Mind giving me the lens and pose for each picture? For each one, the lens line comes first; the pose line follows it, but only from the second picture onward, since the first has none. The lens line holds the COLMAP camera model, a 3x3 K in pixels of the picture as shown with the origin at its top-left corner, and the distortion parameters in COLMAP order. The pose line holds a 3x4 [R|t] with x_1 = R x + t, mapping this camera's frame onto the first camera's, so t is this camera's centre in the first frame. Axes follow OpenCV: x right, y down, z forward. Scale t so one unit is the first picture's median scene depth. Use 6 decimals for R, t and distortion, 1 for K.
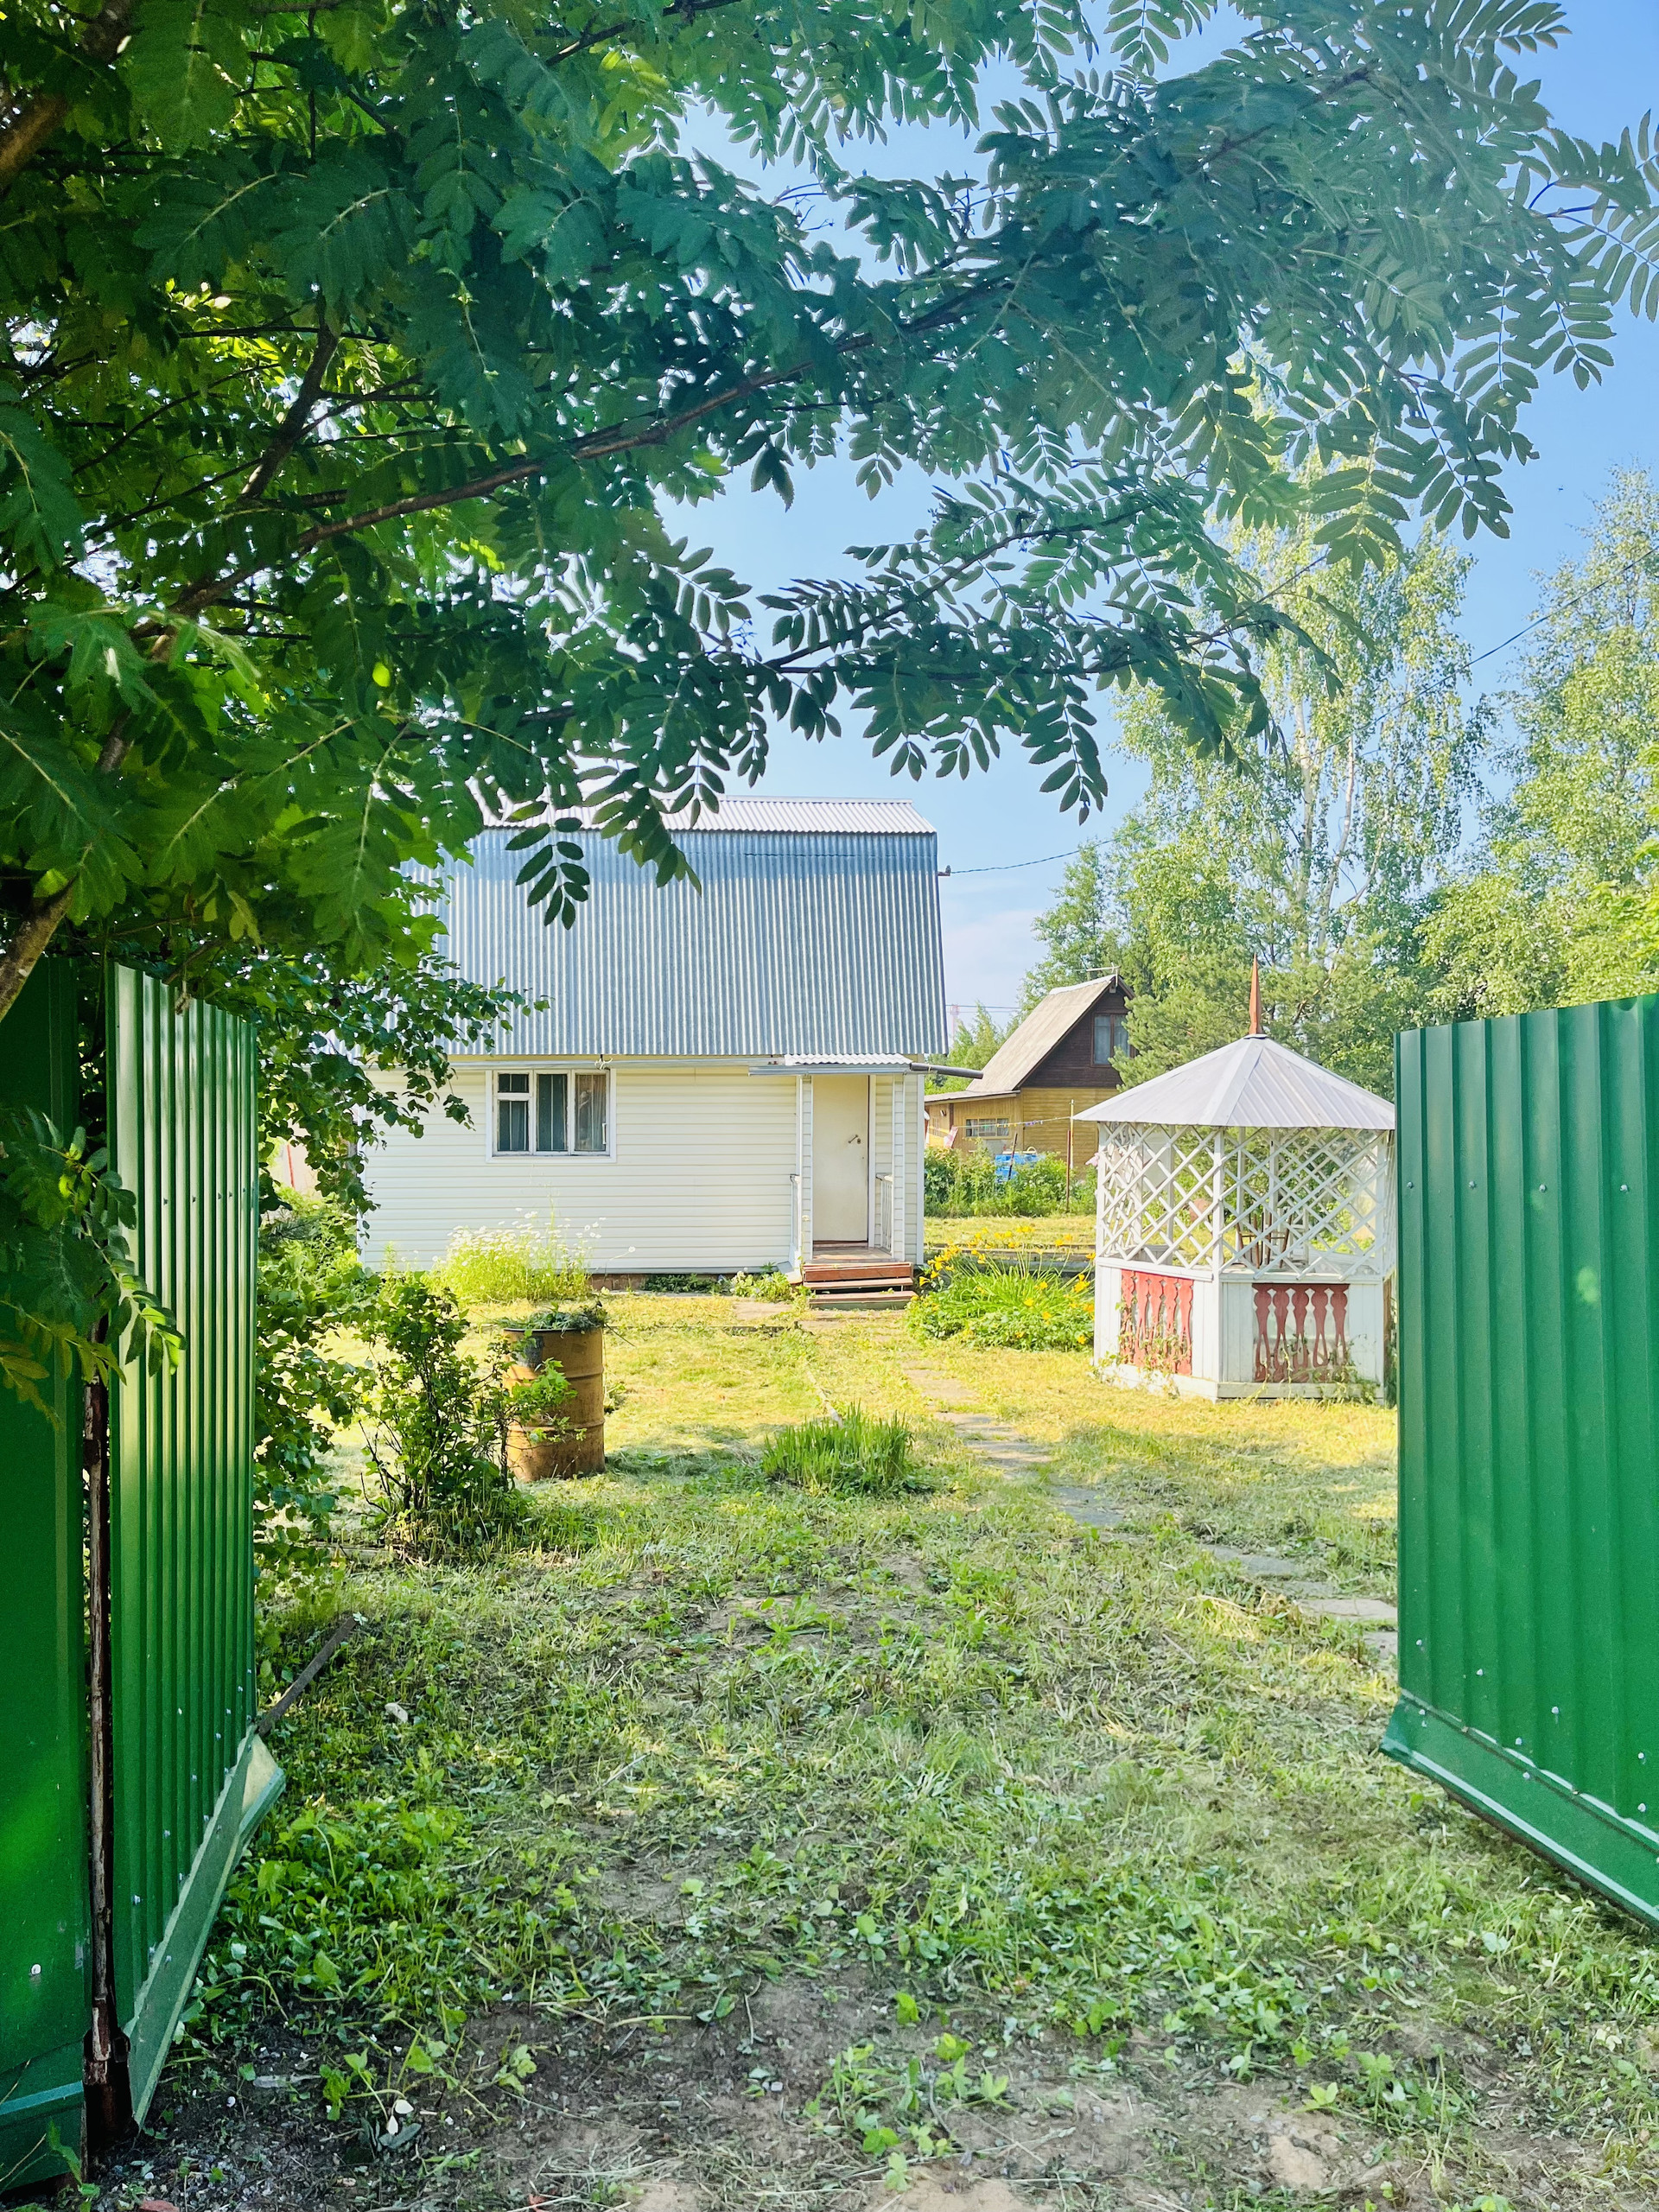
lens RADIAL K [[1667.7, 0, 829.5], [0, 1667.7, 1106.0], [0, 0, 1]] dist [0.095584, -0.141811]
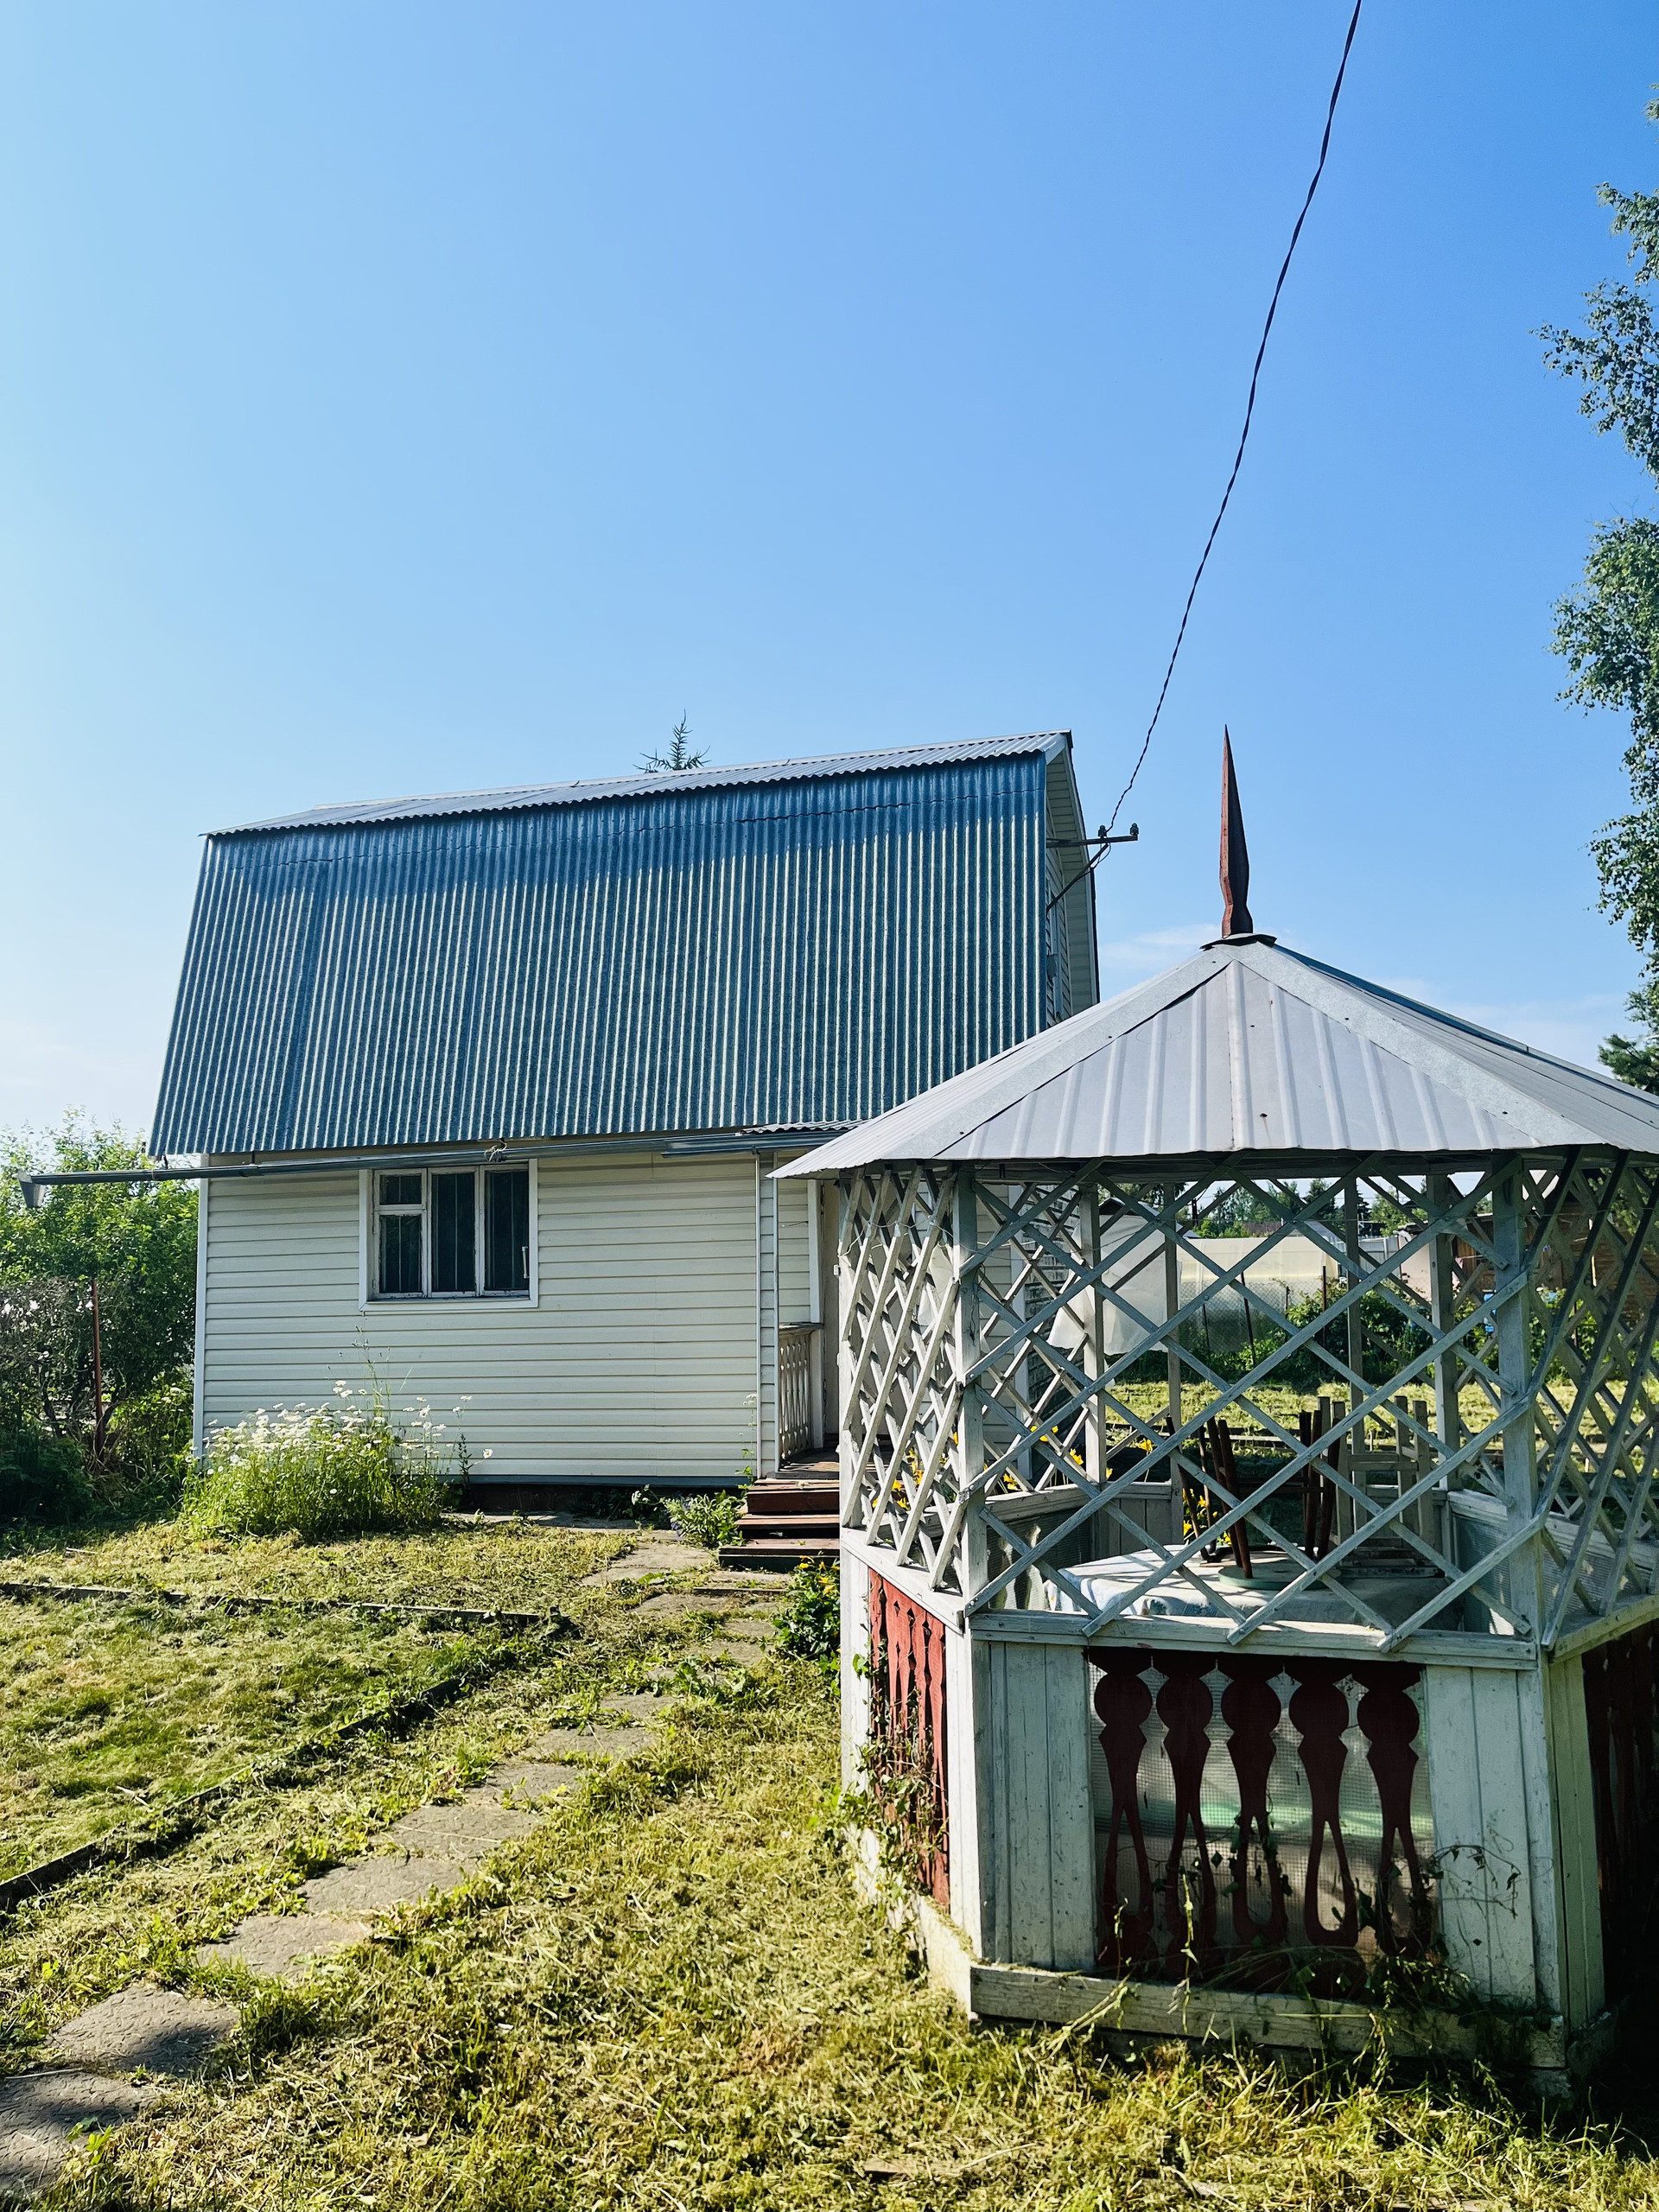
lens RADIAL K [[1680.0, 0, 821.5], [0, 1680.0, 1094.1], [0, 0, 1]] dist [0.061287, -0.045059]
pose [[0.928076, -0.058656, -0.367742, 0.267677], [0.023303, 0.994729, -0.099852, 0.024184], [0.371660, 0.084101, 0.924552, 0.537480]]
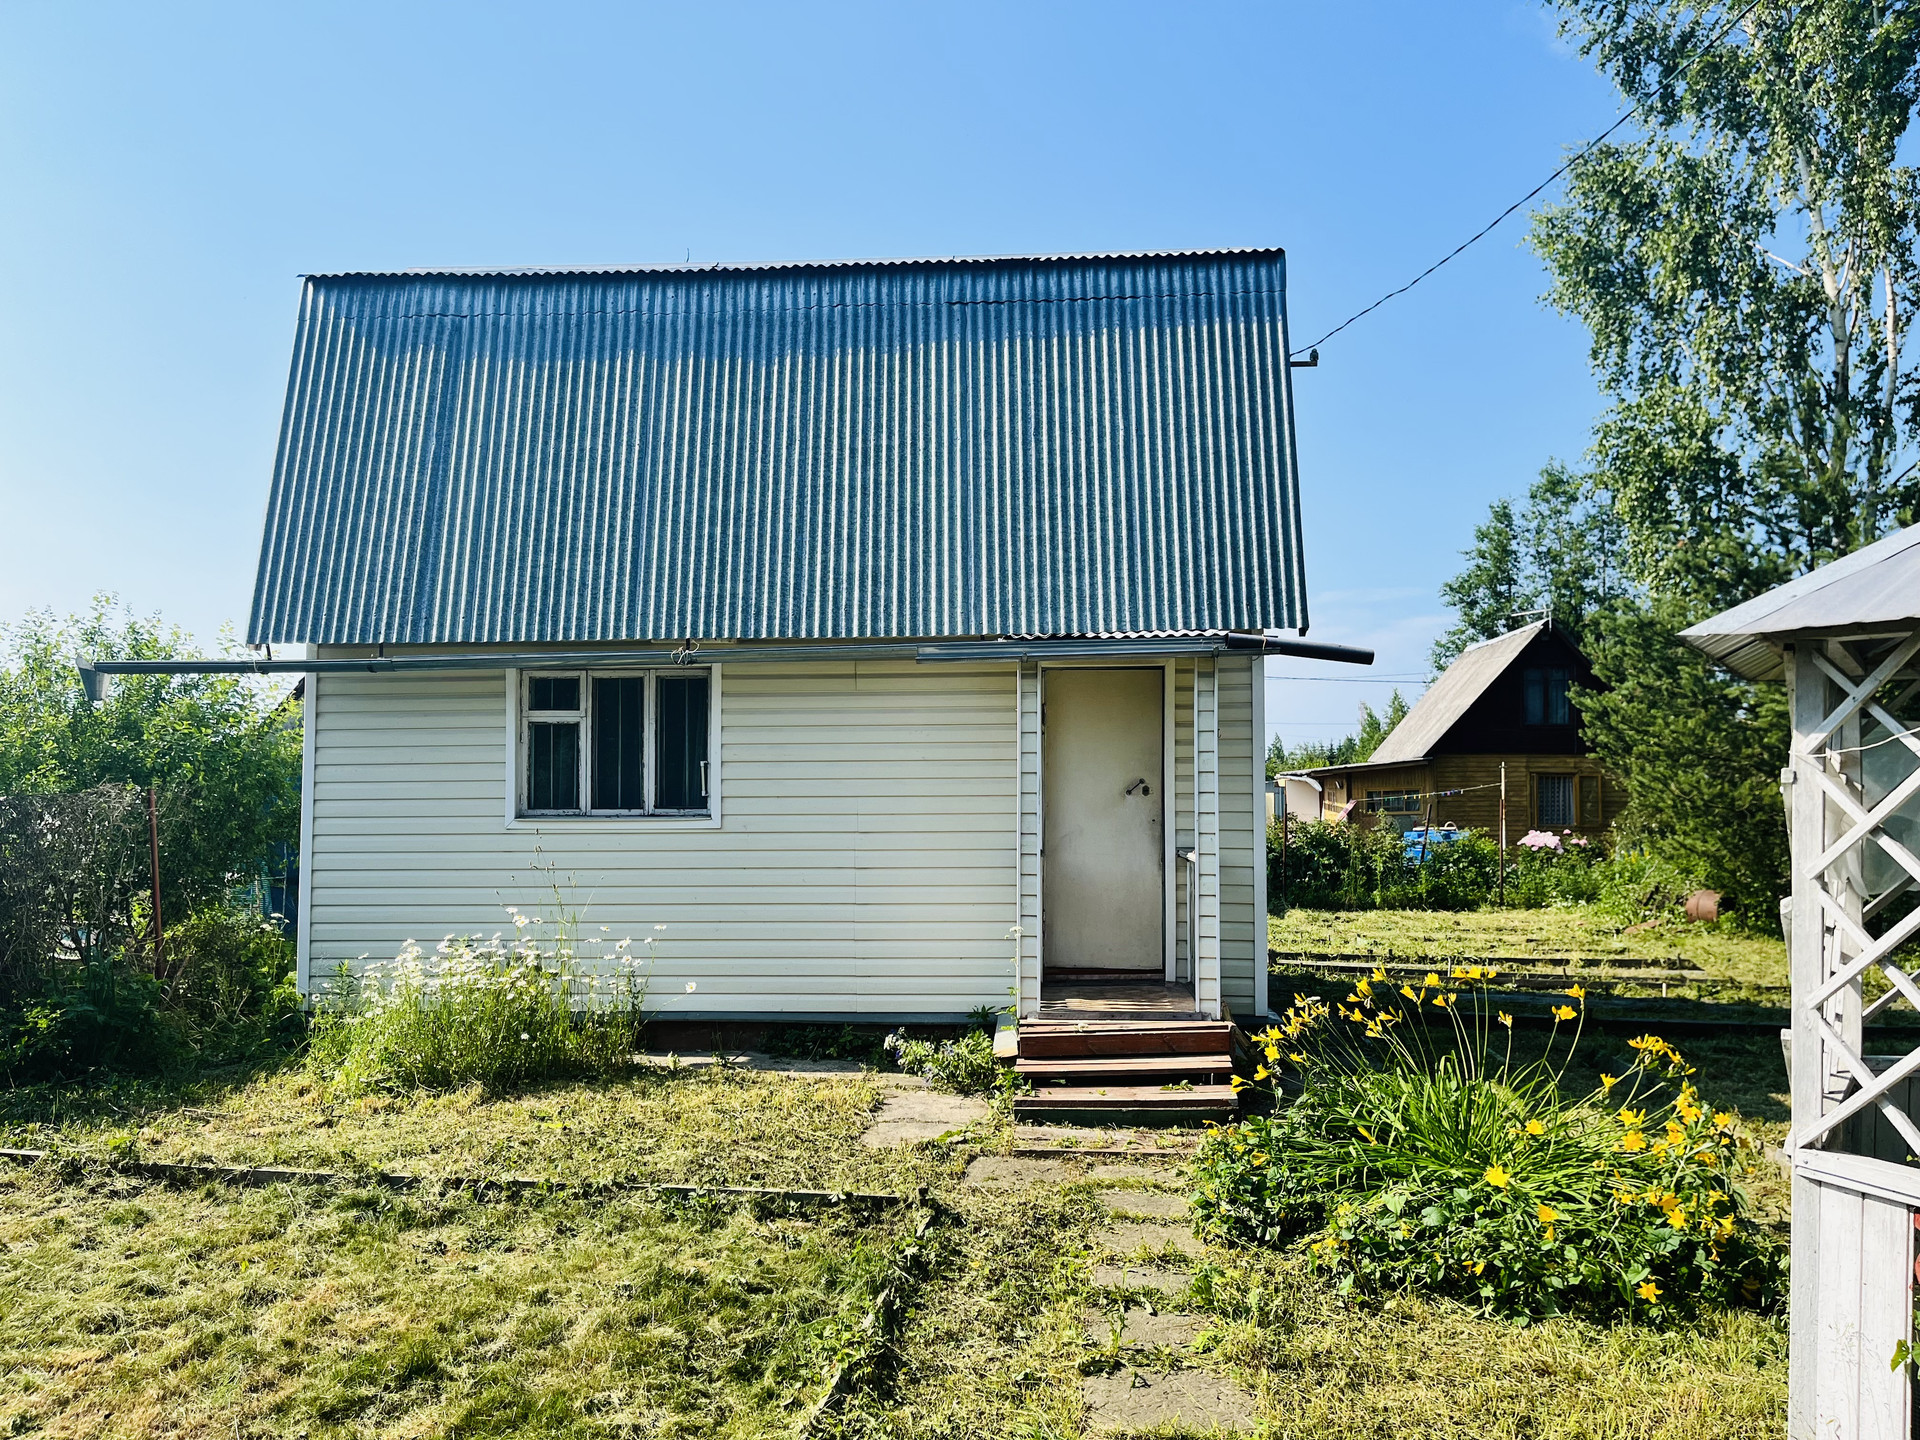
lens RADIAL K [[1458.2, 0, 965.0], [0, 1458.2, 727.2], [0, 0, 1]] dist [0.061287, -0.045059]
pose [[0.981828, -0.012641, -0.189353, 0.064541], [0.003693, 0.998863, -0.047535, 0.028917], [0.189739, 0.045971, 0.980758, 0.638833]]
